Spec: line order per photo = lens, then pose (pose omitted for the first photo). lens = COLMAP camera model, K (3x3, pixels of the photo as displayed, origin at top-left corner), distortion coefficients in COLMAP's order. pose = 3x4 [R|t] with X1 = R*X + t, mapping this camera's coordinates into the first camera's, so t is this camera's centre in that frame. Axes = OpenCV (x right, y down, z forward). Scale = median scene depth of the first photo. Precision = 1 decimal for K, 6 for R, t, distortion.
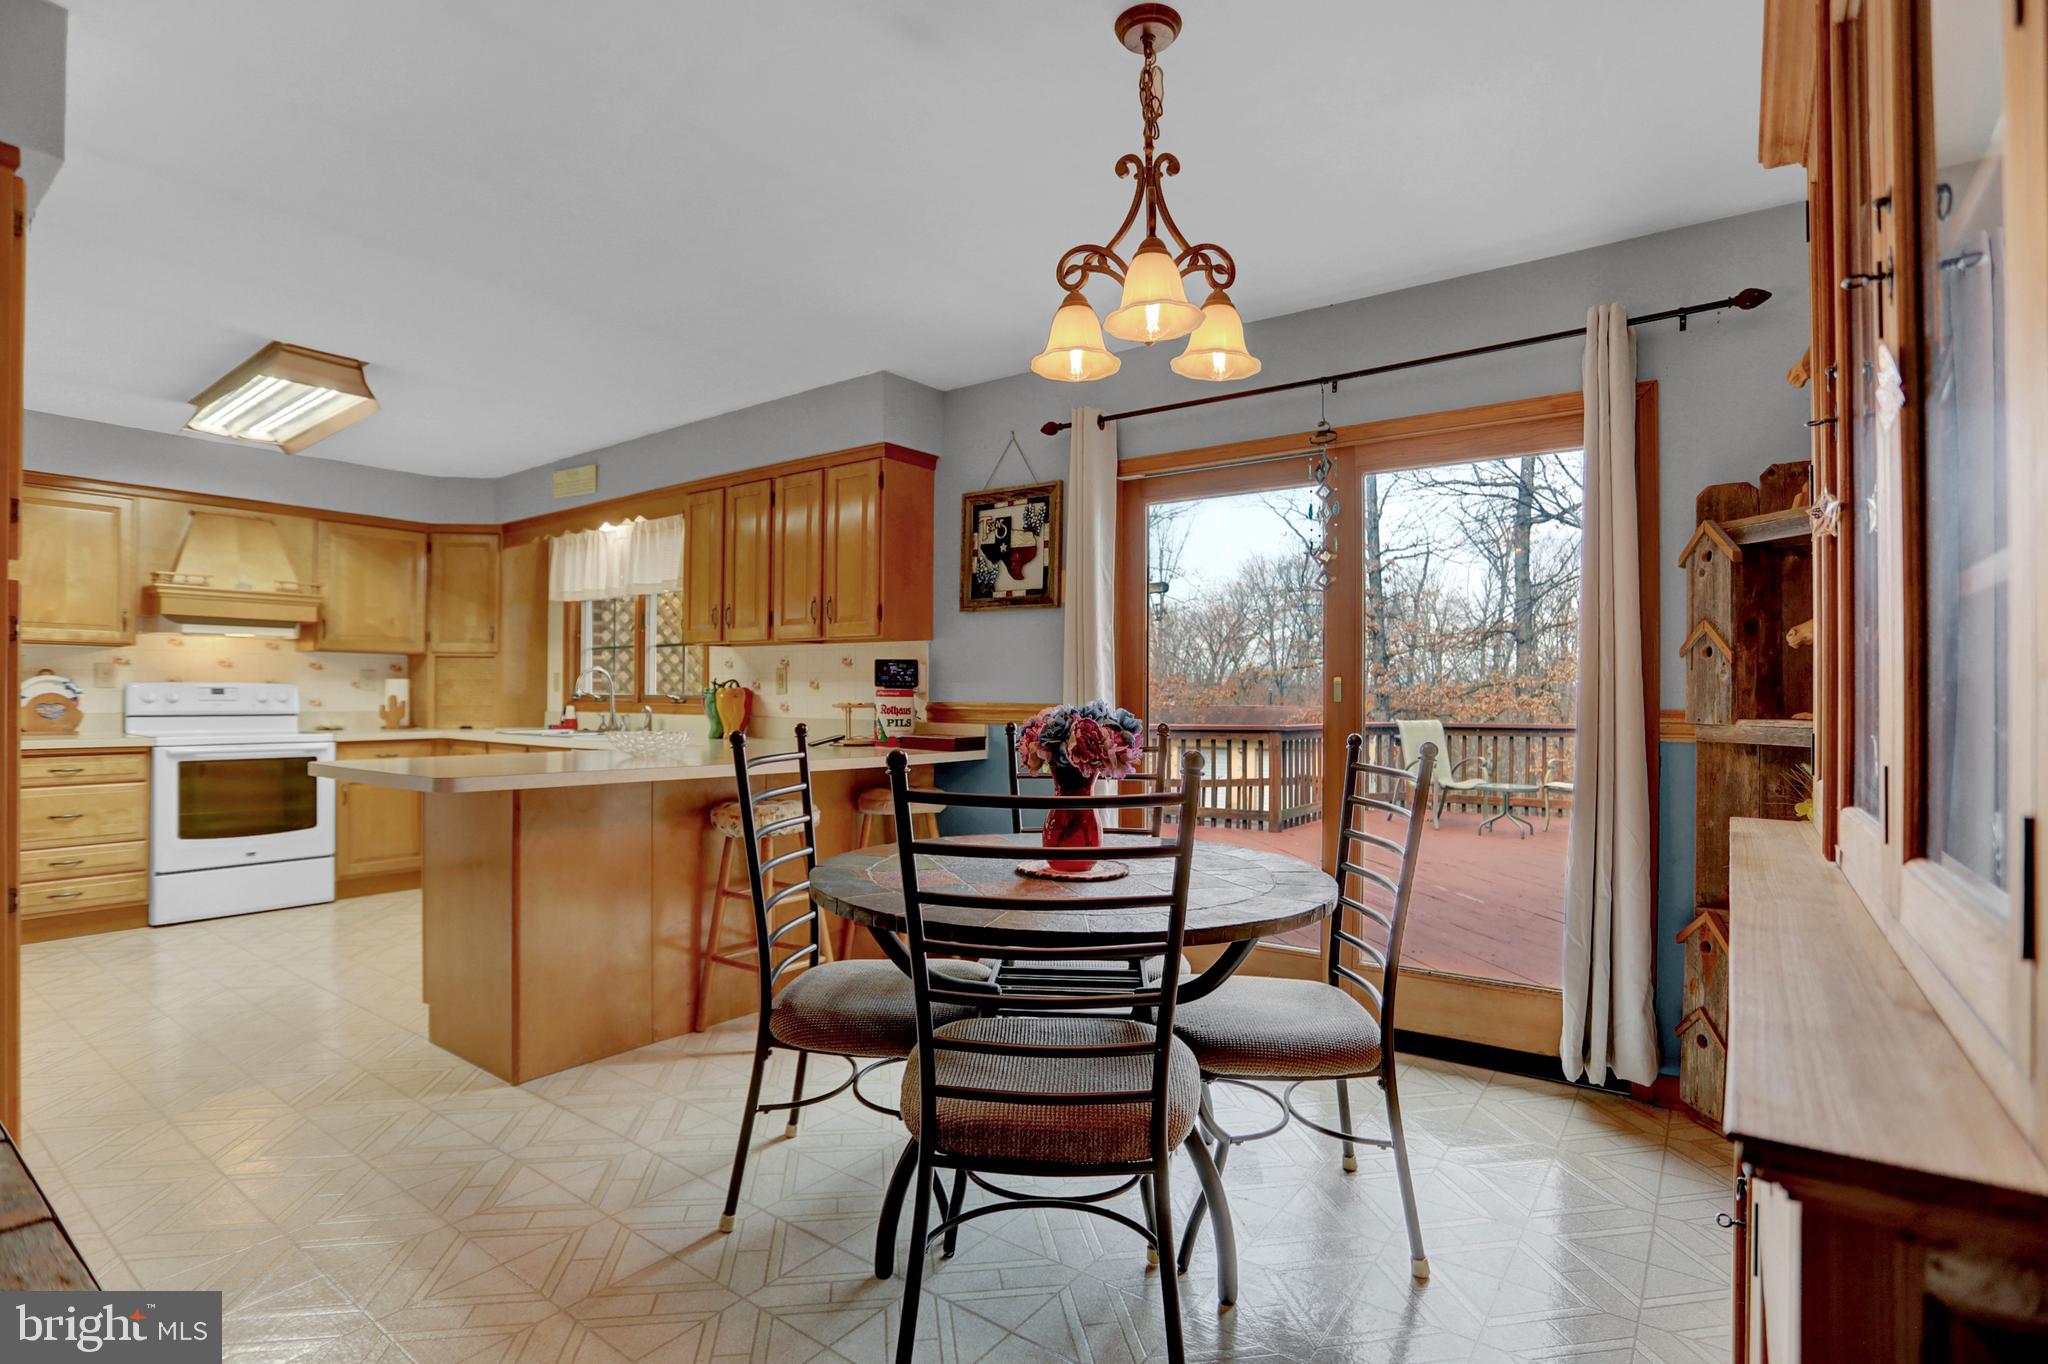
lens RADIAL K [[993.3, 0, 1055.1], [0, 993.3, 693.7], [0, 0, 1]] dist [-0.064081, 0.018474]
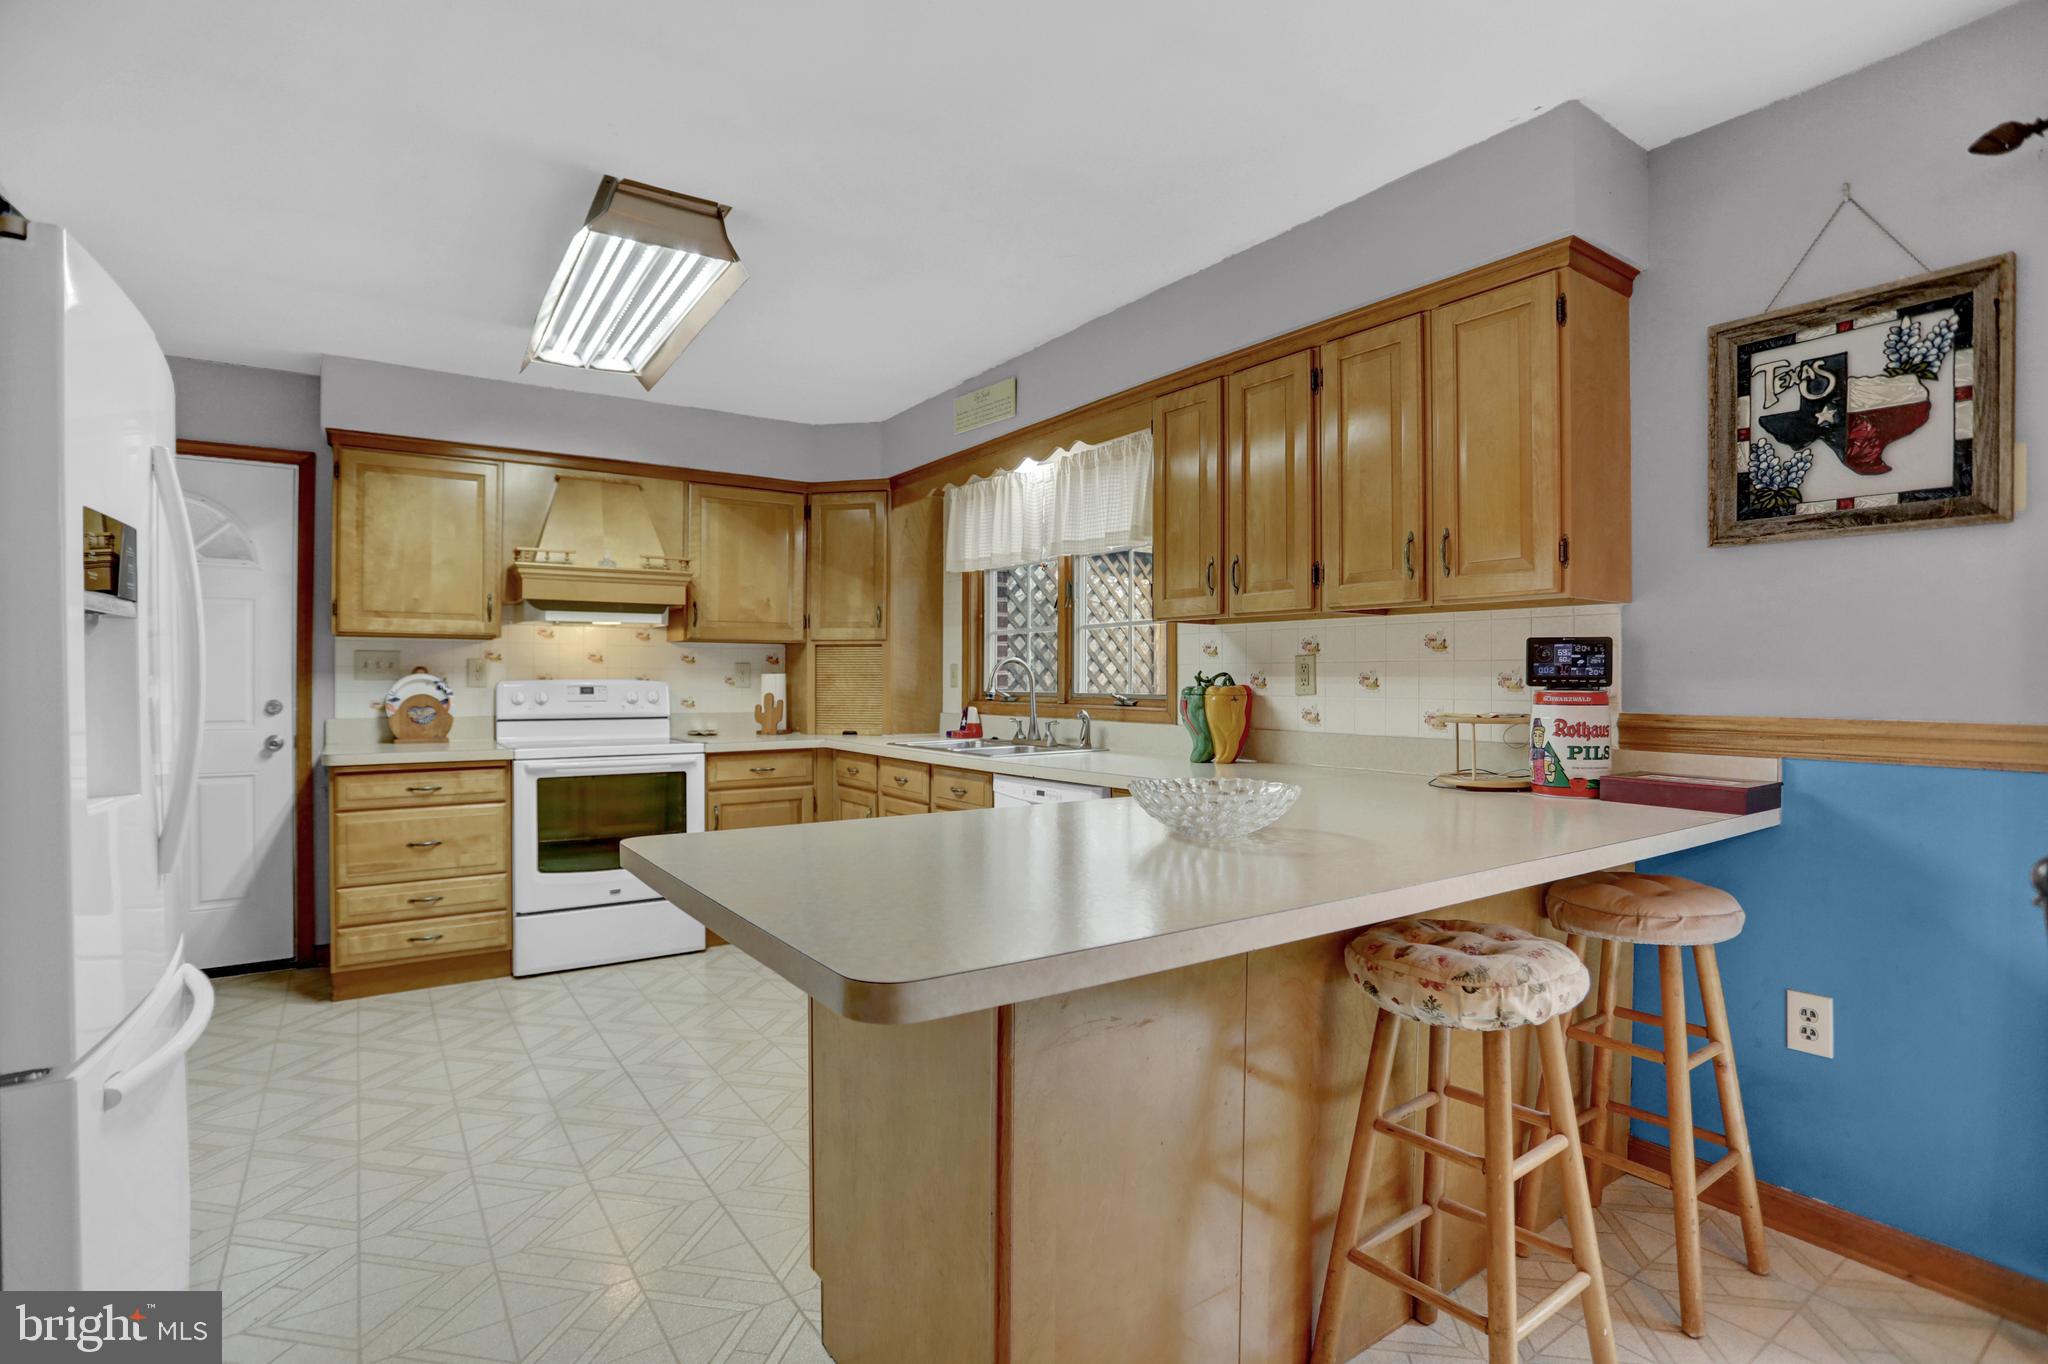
lens RADIAL K [[993.3, 0, 1025.5], [0, 993.3, 676.5], [0, 0, 1]] dist [-0.064081, 0.018474]
pose [[0.941367, -0.005849, -0.337335, -0.240297], [0.005371, 0.999983, -0.002350, -0.011788], [0.337343, 0.000401, 0.941382, 0.346311]]
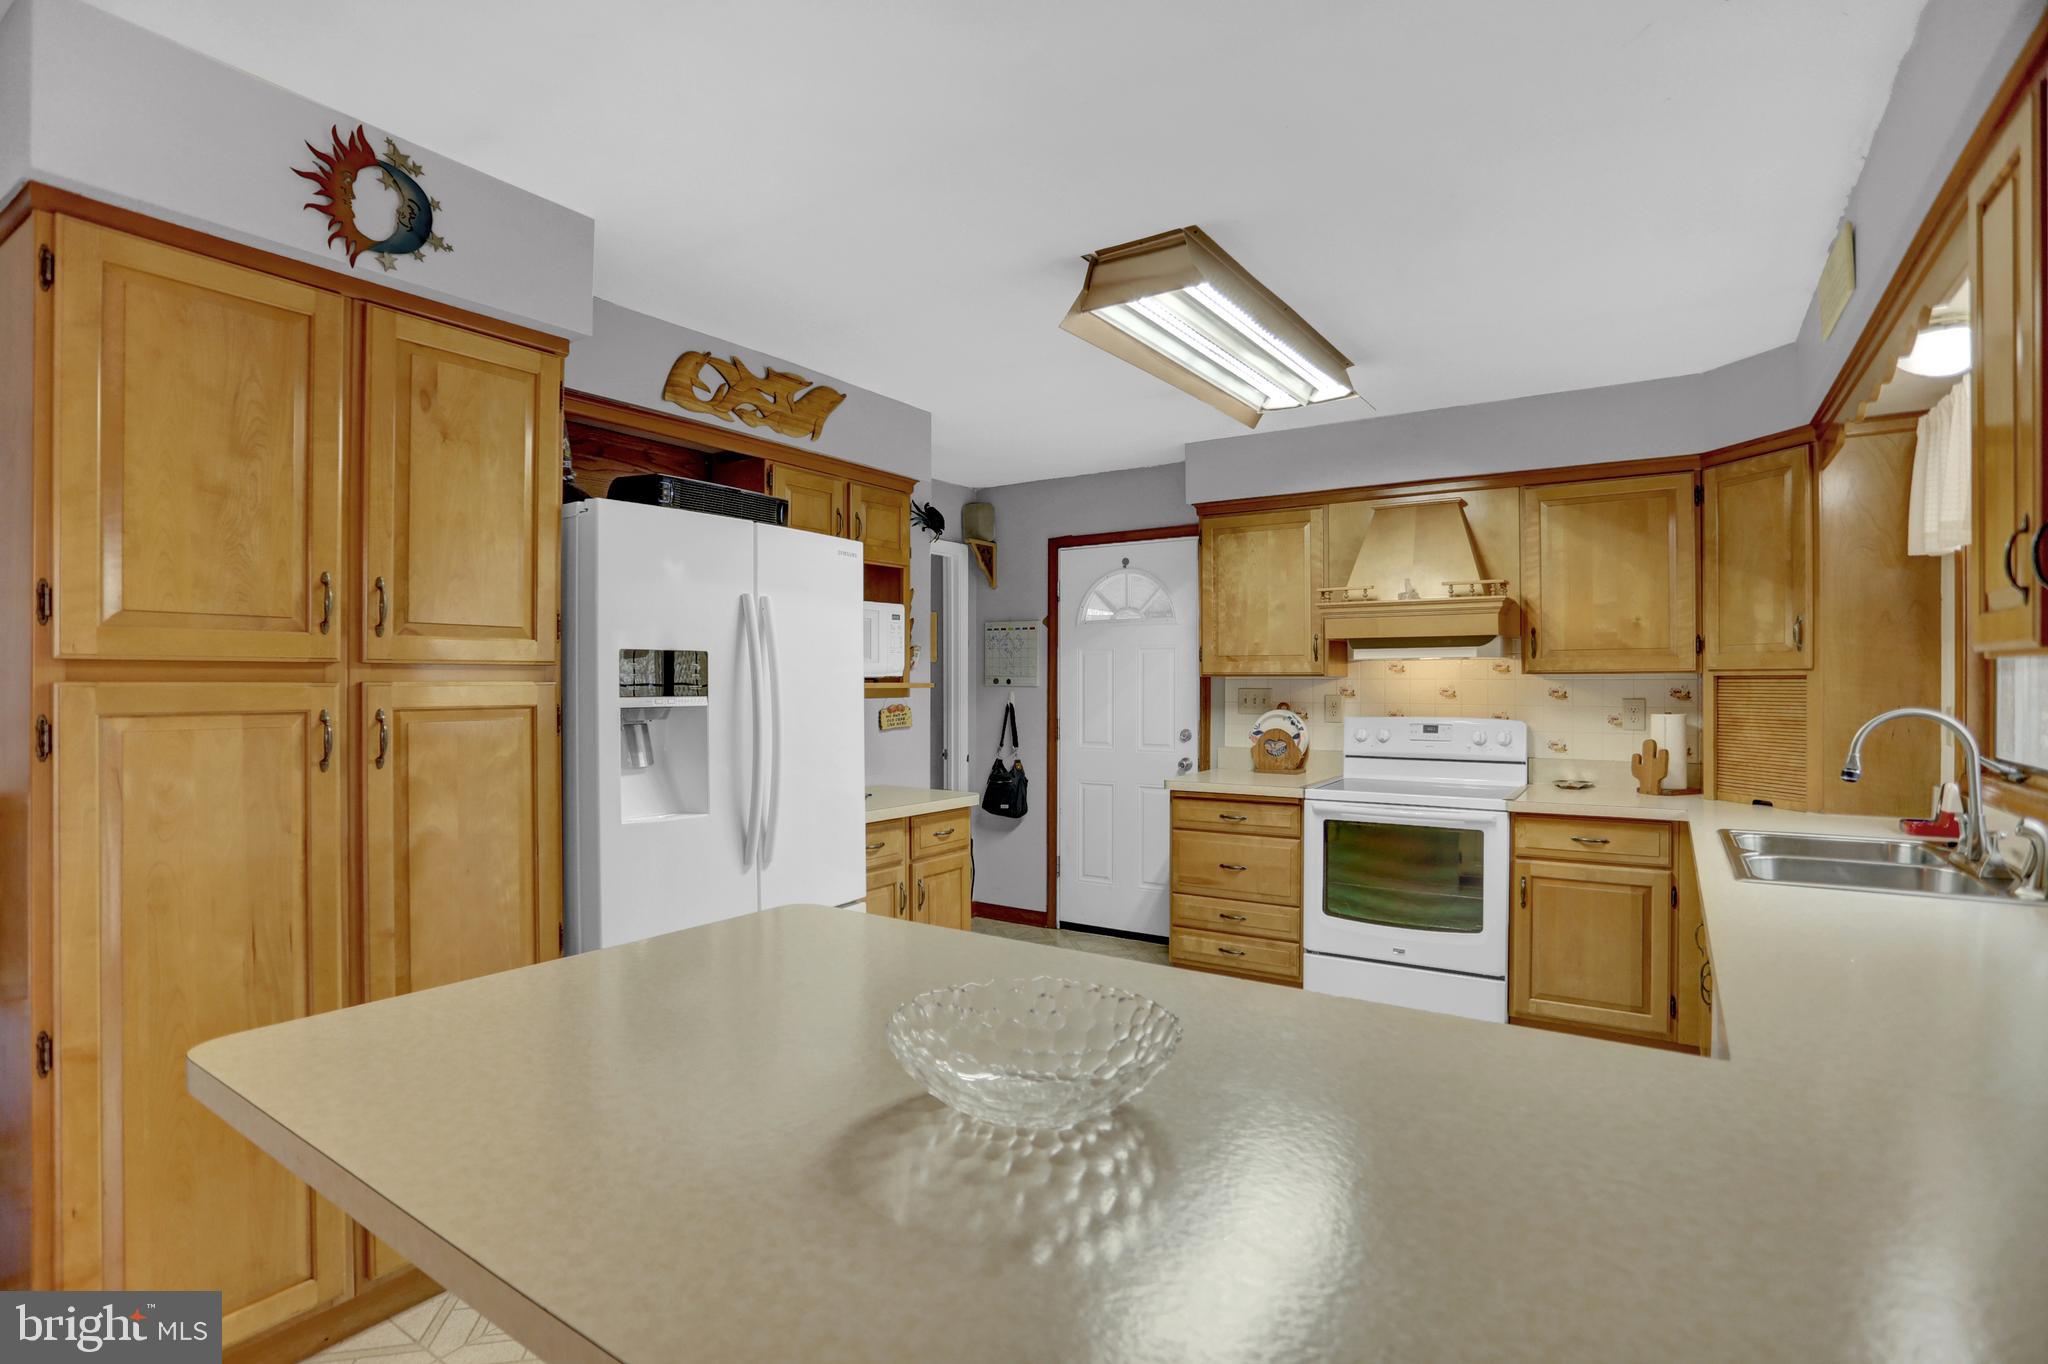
lens RADIAL K [[993.3, 0, 1021.1], [0, 993.3, 689.6], [0, 0, 1]] dist [-0.064081, 0.018474]
pose [[0.028852, 0.003158, -0.999579, -0.081236], [0.006075, 0.999976, 0.003335, -0.044263], [0.999565, -0.006168, 0.028832, 0.707587]]
